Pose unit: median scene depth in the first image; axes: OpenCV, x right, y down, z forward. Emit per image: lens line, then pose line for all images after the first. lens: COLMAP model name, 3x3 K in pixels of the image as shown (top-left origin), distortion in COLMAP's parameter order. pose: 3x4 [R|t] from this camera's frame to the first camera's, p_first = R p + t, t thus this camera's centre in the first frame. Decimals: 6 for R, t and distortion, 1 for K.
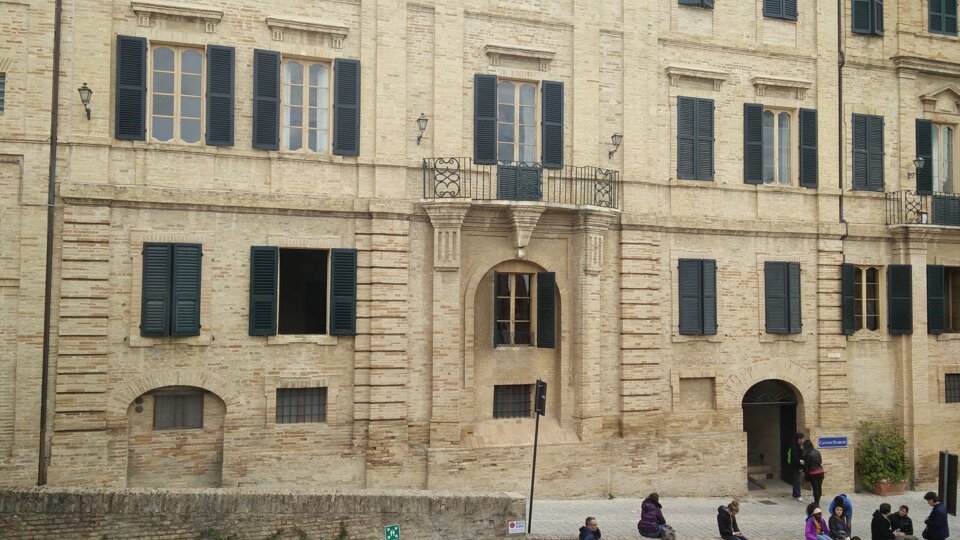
lens RADIAL K [[789.5, 0, 480.0], [0, 789.5, 270.0], [0, 0, 1]] dist [0.084682, -0.087393]
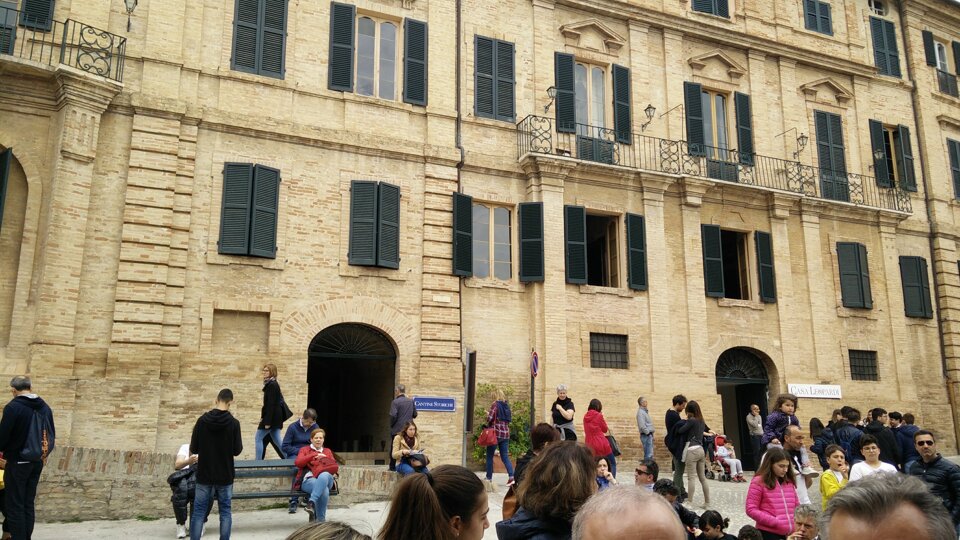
lens RADIAL K [[789.5, 0, 480.0], [0, 789.5, 270.0], [0, 0, 1]] dist [0.084682, -0.087393]
pose [[0.996158, 0.009870, 0.087011, 0.423778], [0.006293, 0.982991, -0.183548, 0.232935], [-0.087343, 0.183391, 0.979152, 0.207981]]
